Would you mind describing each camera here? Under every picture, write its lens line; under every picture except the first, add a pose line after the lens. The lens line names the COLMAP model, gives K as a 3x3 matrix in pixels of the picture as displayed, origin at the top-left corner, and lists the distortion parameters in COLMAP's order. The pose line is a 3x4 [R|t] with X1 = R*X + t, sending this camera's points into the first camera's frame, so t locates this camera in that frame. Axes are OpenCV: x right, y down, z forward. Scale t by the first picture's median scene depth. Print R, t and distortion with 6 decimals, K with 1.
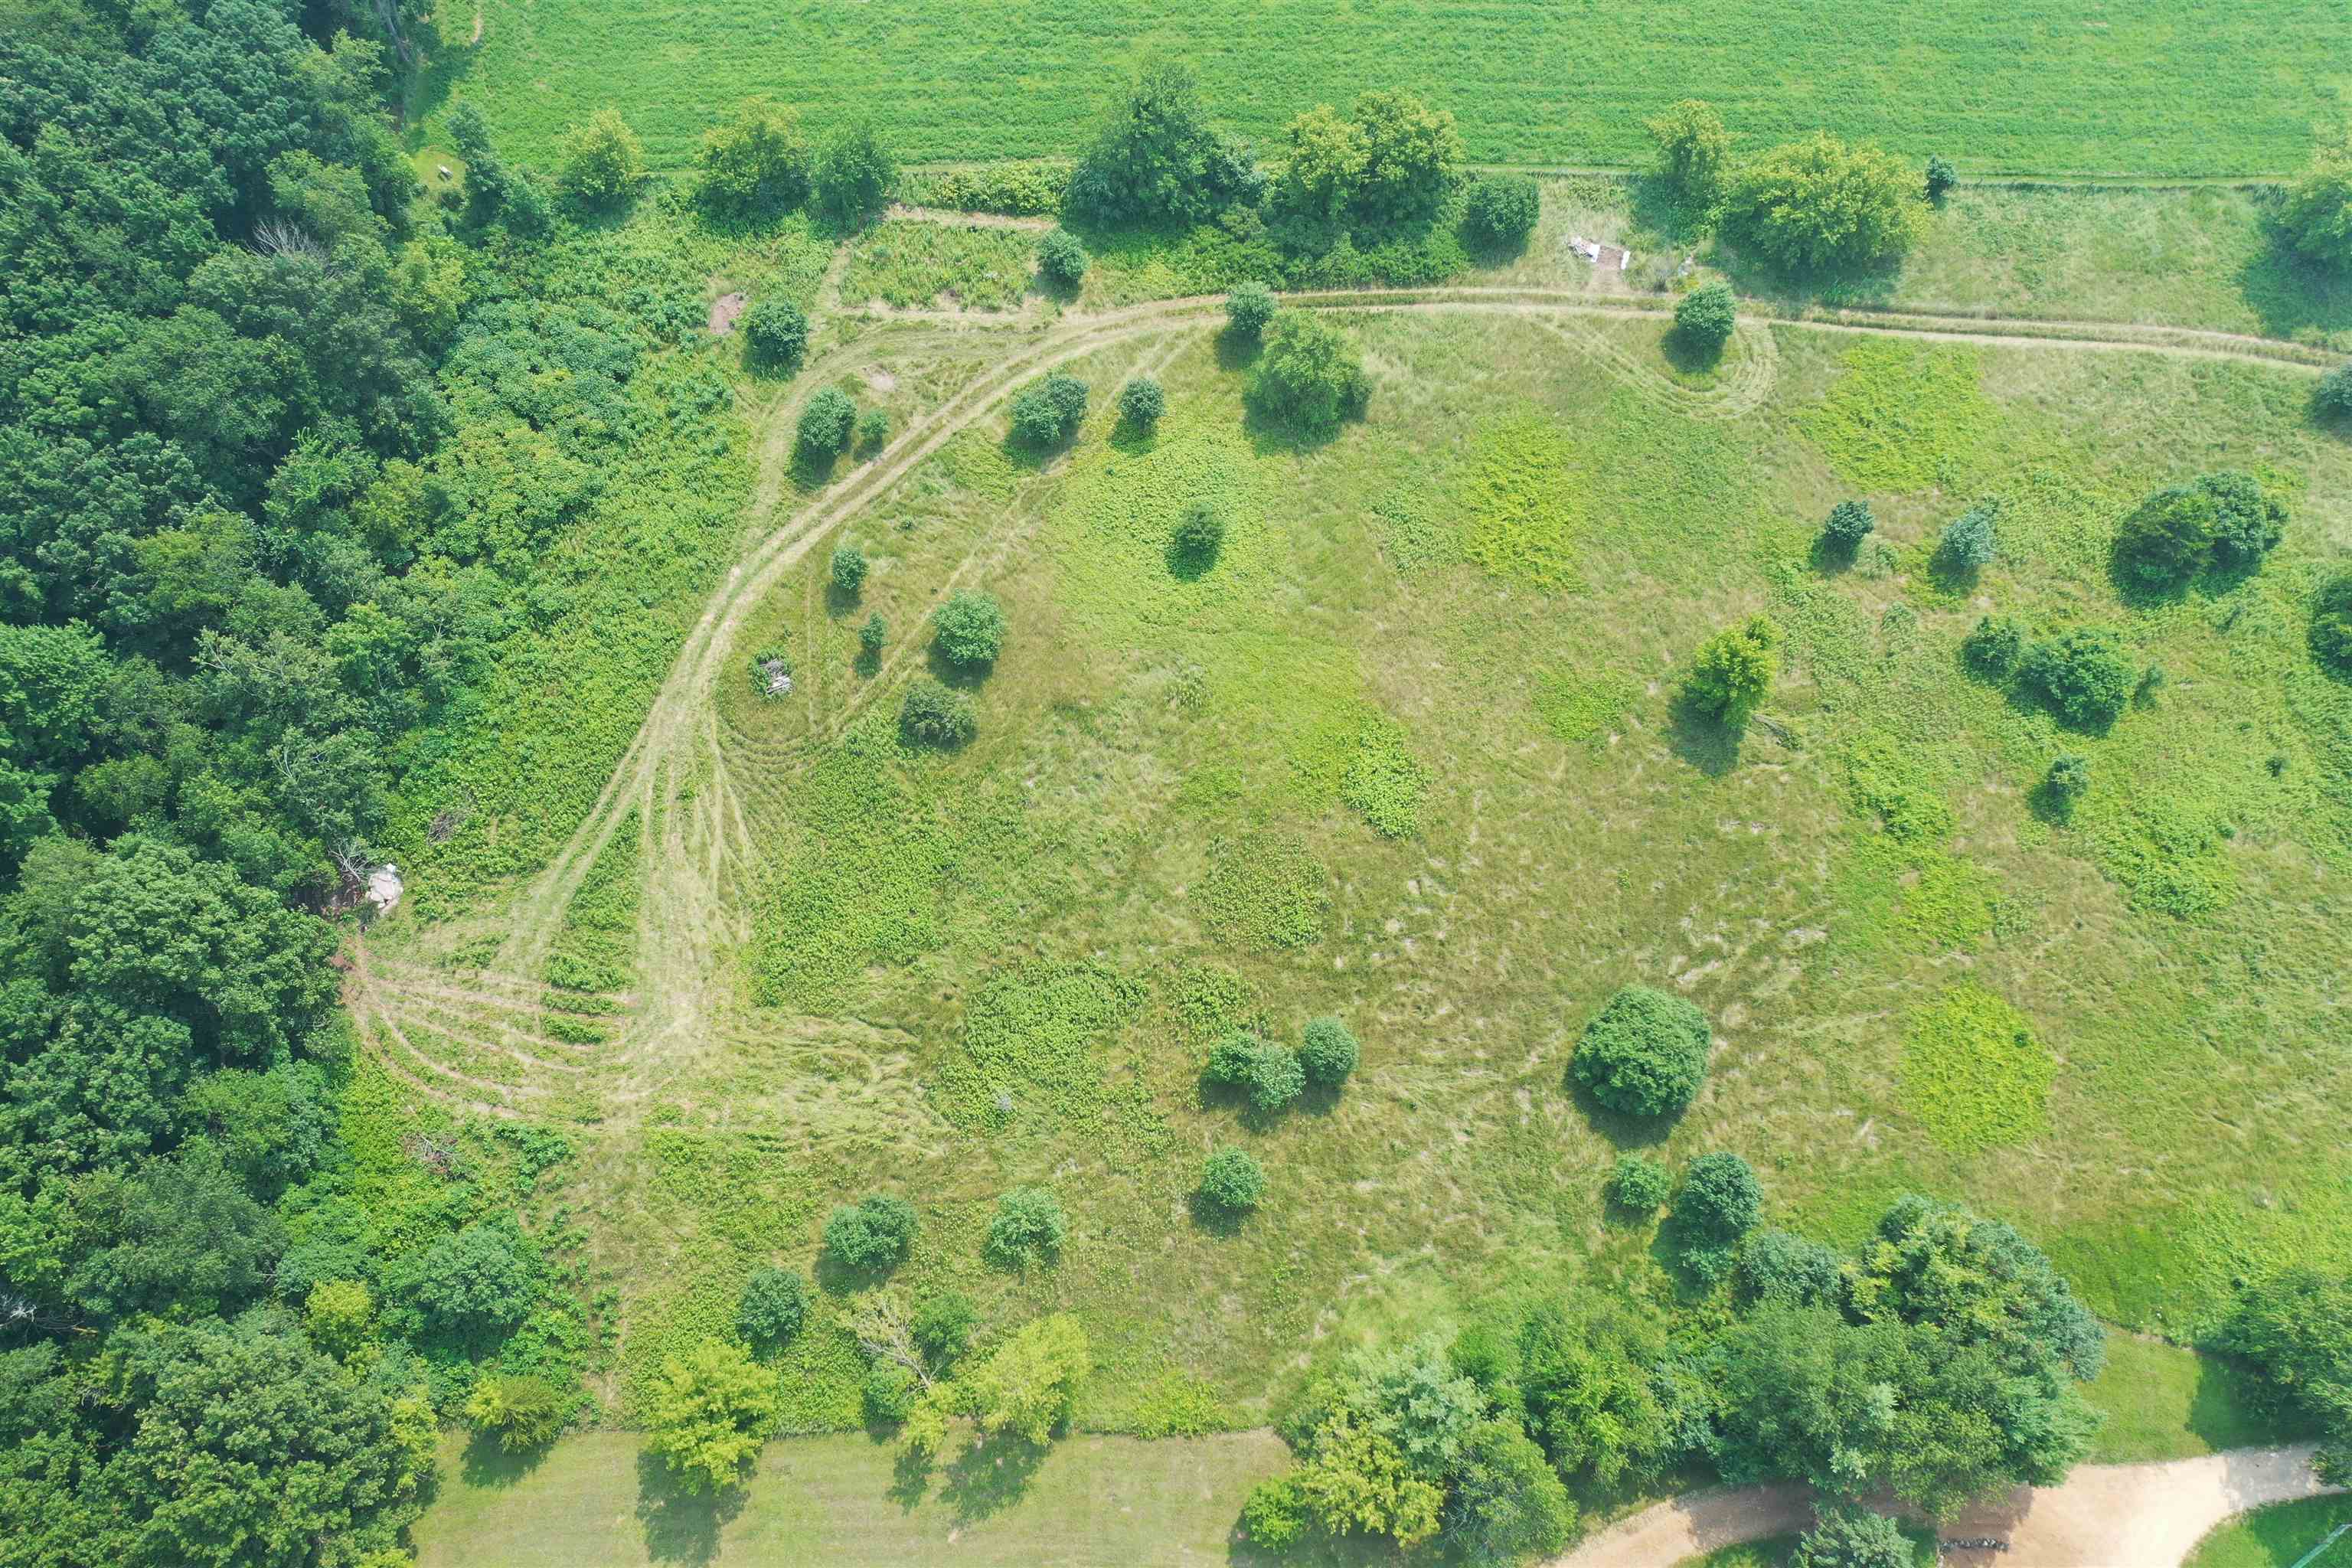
lens RADIAL K [[1844.7, 0, 1174.9], [0, 1844.7, 777.6], [0, 0, 1]] dist [-0.006037, 0.005012]
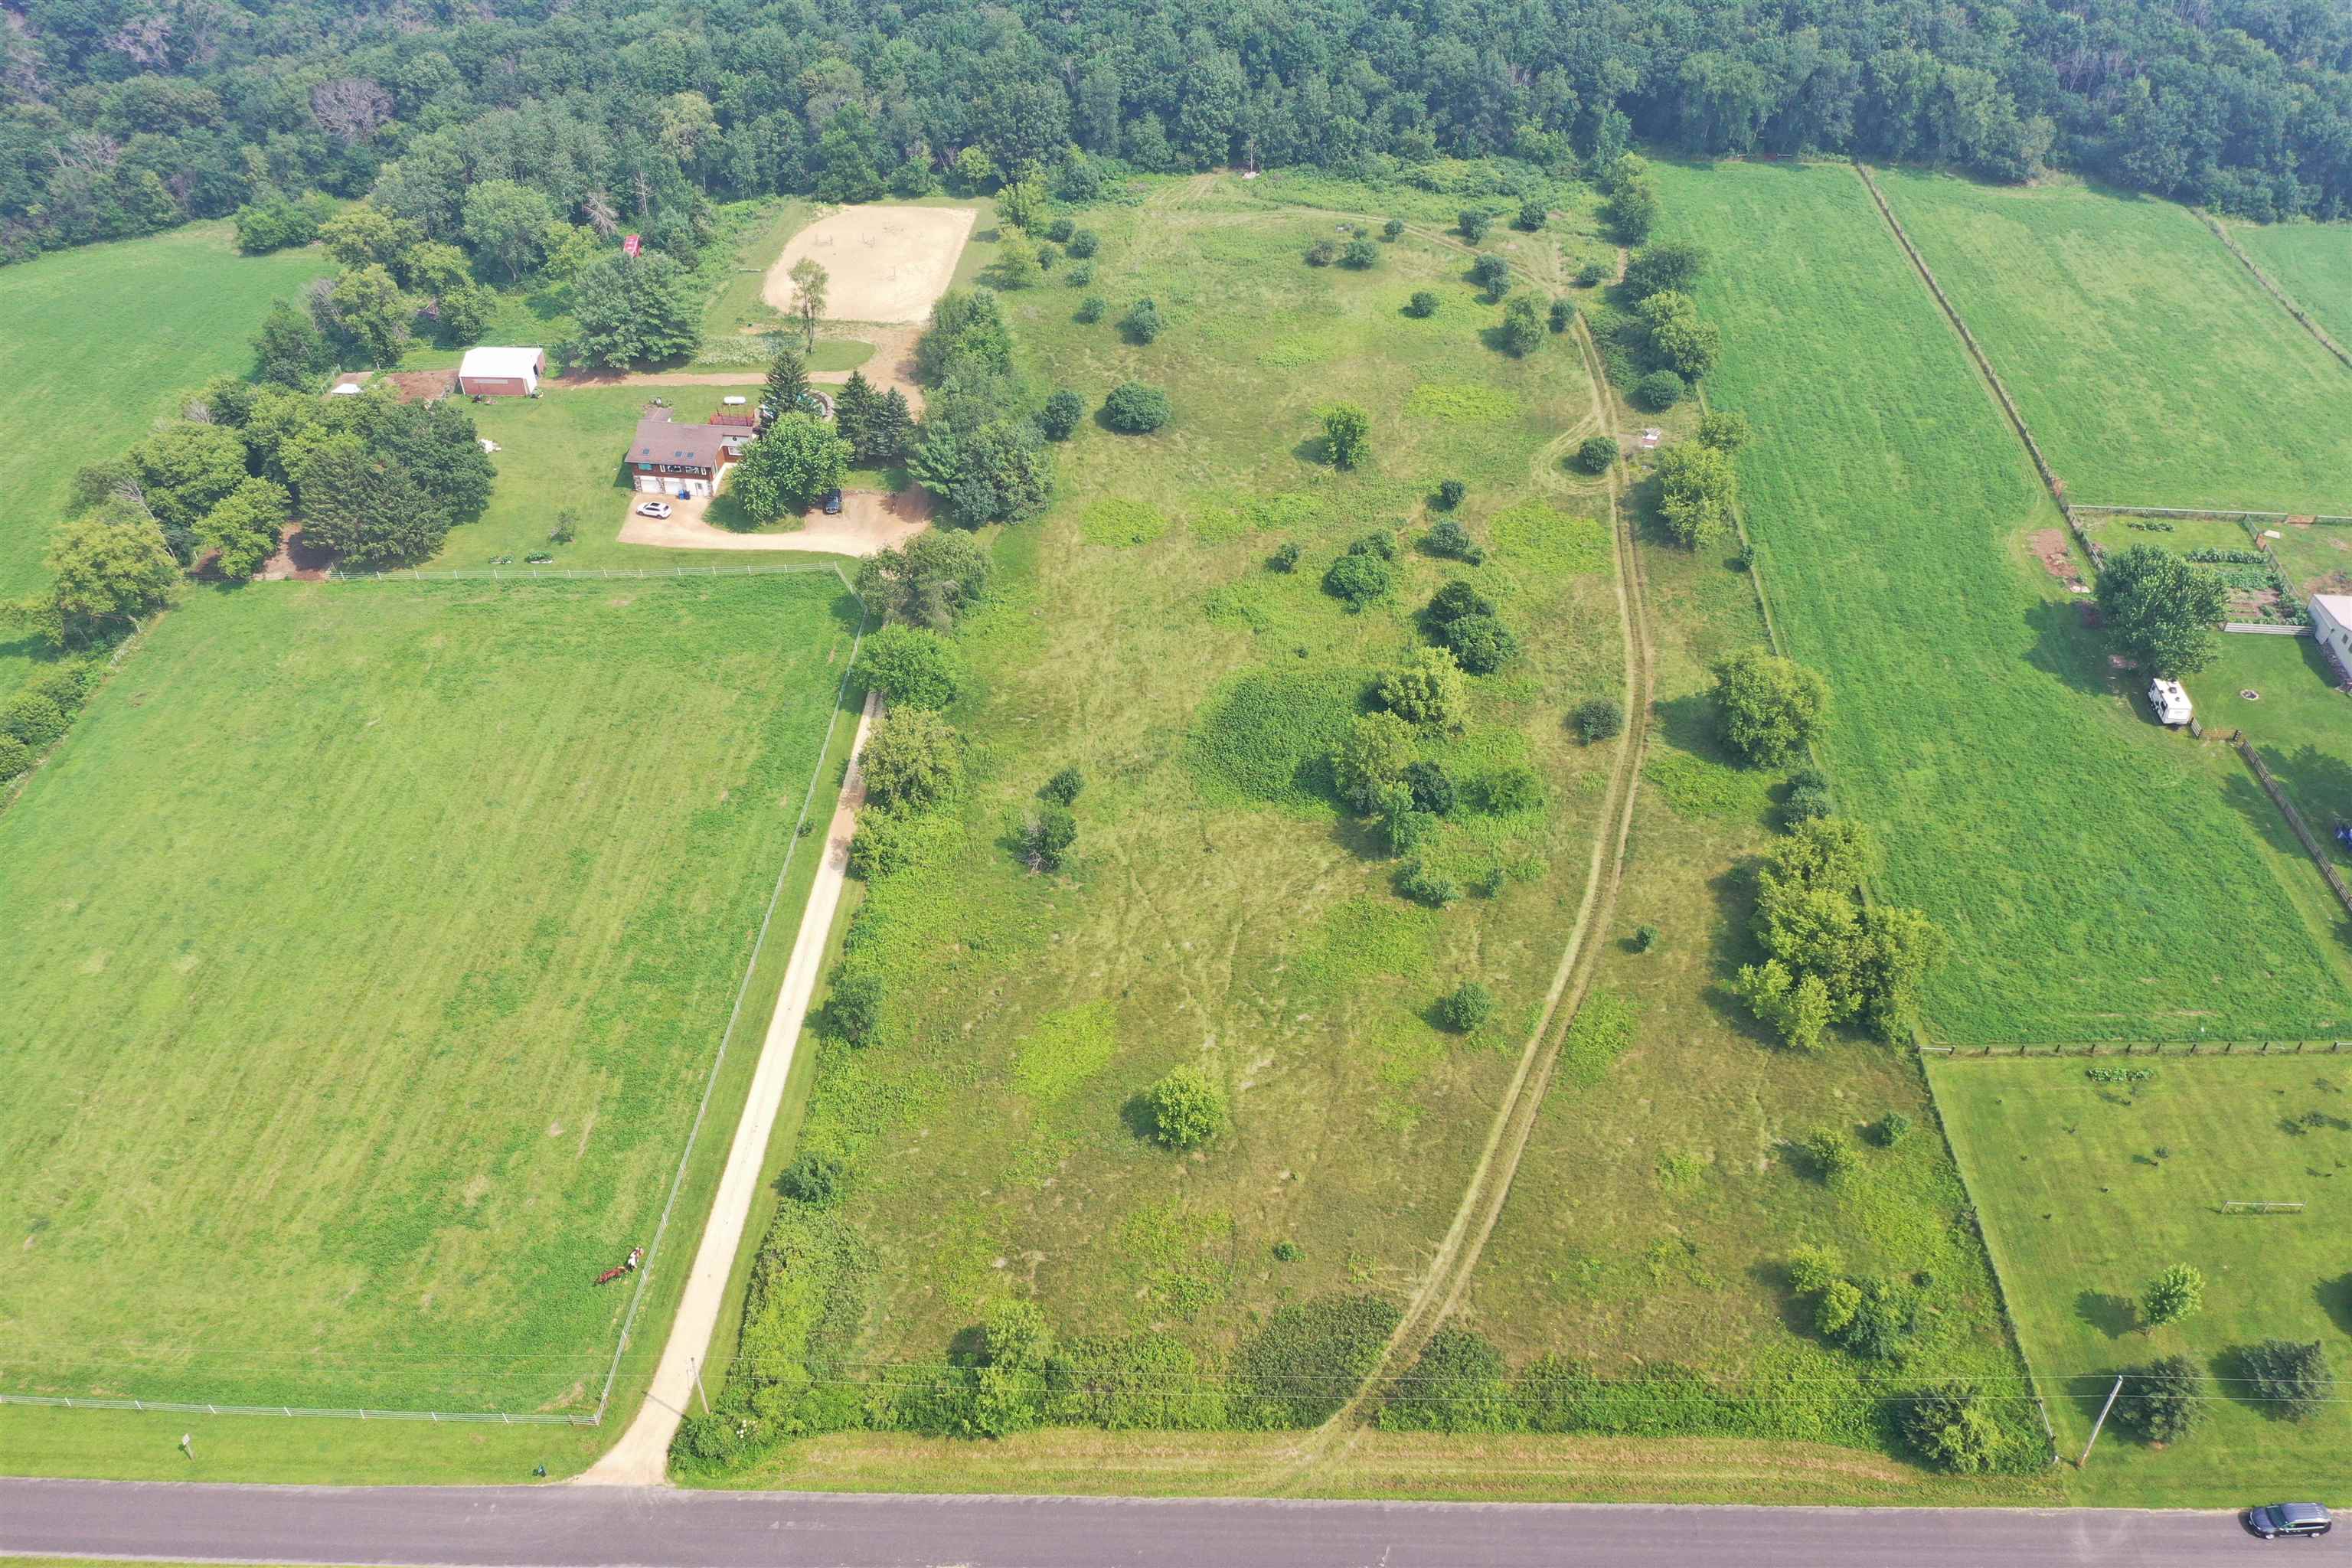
lens RADIAL K [[1844.7, 0, 1172.2], [0, 1844.7, 782.5], [0, 0, 1]] dist [-0.006037, 0.005012]
pose [[-0.064524, 0.643238, -0.762942, 1.928843], [-0.906163, 0.282459, 0.314778, -0.379566], [0.417978, 0.711661, 0.564653, 0.161073]]
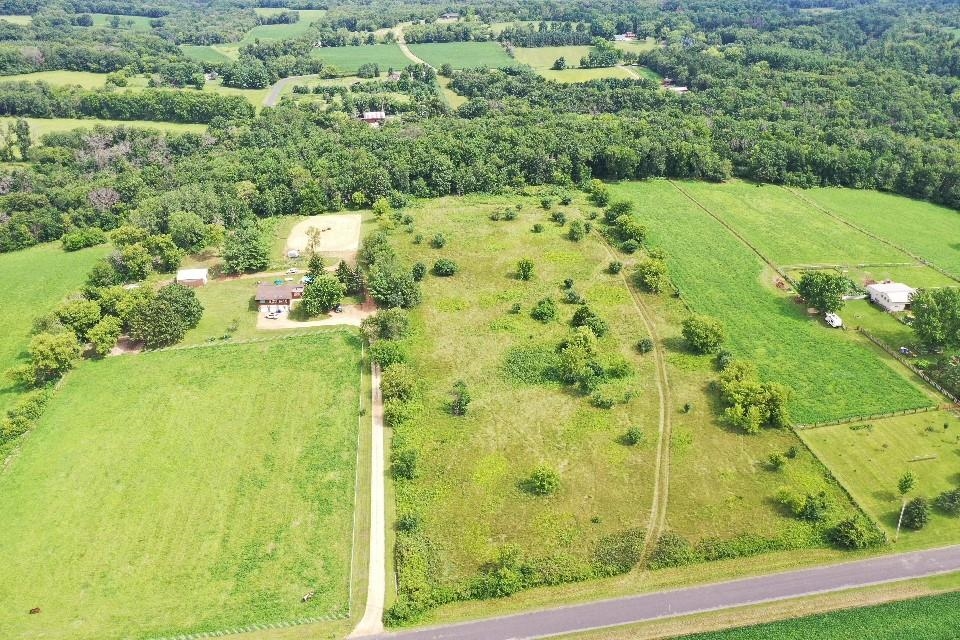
lens RADIAL K [[754.9, 0, 479.4], [0, 754.9, 320.5], [0, 0, 1]] dist [-0.000543, -0.005817]
pose [[0.111195, 0.460684, -0.880571, 2.158295], [-0.898891, 0.424506, 0.108578, -0.107899], [0.423828, 0.779464, 0.461308, 0.130986]]
